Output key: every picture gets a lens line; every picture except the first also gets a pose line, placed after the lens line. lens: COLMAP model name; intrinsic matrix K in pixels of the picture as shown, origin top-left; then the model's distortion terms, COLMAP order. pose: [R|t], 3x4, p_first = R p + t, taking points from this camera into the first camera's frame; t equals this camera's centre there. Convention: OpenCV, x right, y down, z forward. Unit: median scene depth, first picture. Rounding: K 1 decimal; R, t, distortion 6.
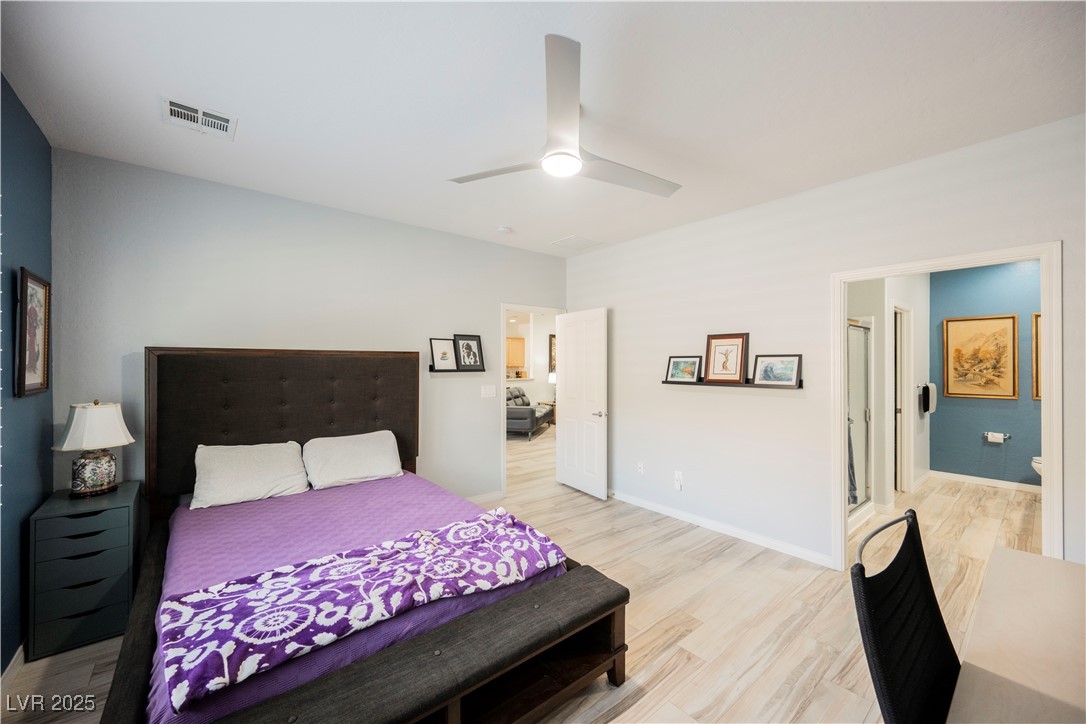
lens RADIAL K [[422.8, 0, 537.9], [0, 422.8, 361.9], [0, 0, 1]] dist [-0.001792, 0.000082]
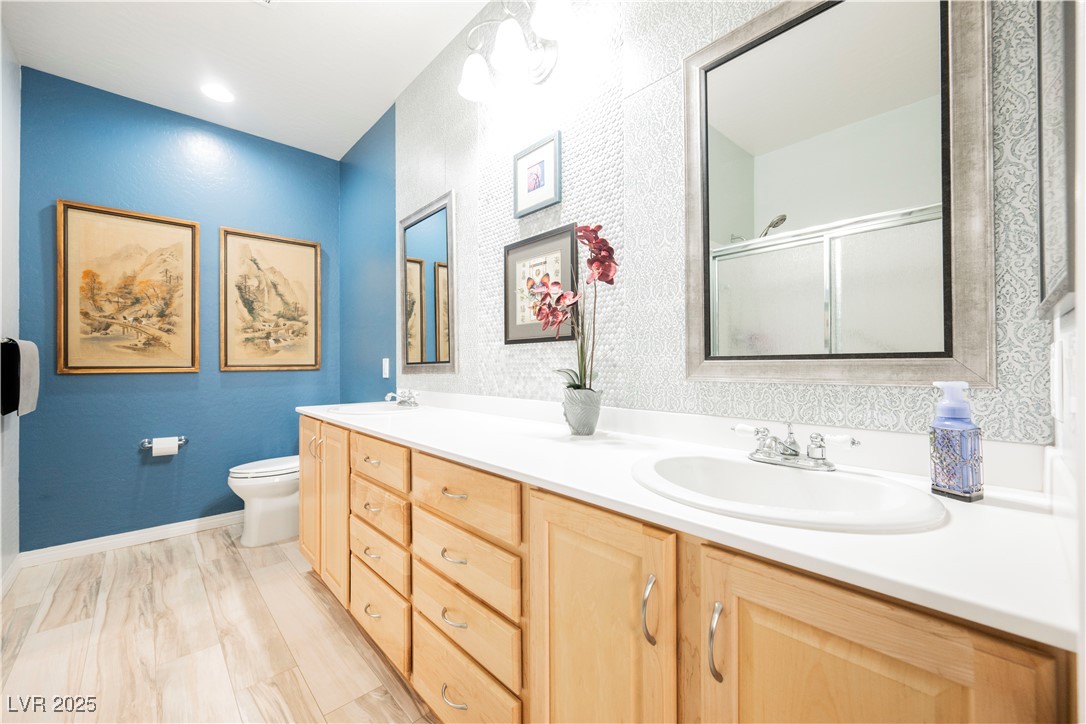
lens RADIAL K [[422.8, 0, 539.4], [0, 422.8, 362.4], [0, 0, 1]] dist [-0.001792, 0.000082]
pose [[-0.070868, 0.004555, 0.997475, 0.511951], [0.001925, 0.999988, -0.004430, 0.075757], [-0.997484, 0.001606, -0.070876, 0.556192]]
